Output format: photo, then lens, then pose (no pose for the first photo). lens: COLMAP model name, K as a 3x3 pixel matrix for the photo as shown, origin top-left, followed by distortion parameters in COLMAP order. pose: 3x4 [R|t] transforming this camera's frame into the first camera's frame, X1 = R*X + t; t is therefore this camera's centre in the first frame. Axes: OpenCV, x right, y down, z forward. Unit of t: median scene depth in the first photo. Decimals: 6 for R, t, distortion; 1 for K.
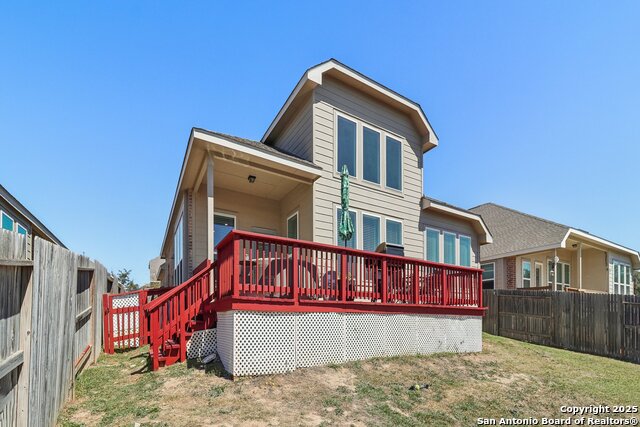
lens RADIAL K [[301.2, 0, 320.0], [0, 301.2, 213.5], [0, 0, 1]] dist [0.001739, 0.000486]
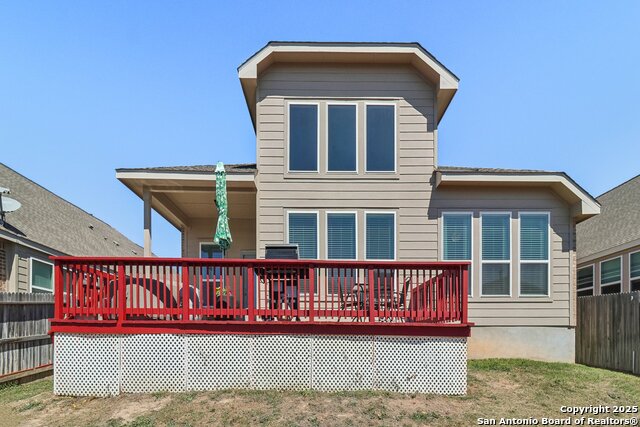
lens RADIAL K [[302.7, 0, 320.0], [0, 302.7, 256.6], [0, 0, 1]] dist [-0.010425, -0.000081]
pose [[0.848256, -0.149786, -0.507962, 0.486790], [0.175819, 0.984417, 0.003323, 0.101871], [0.499548, -0.092129, 0.861373, 0.272871]]
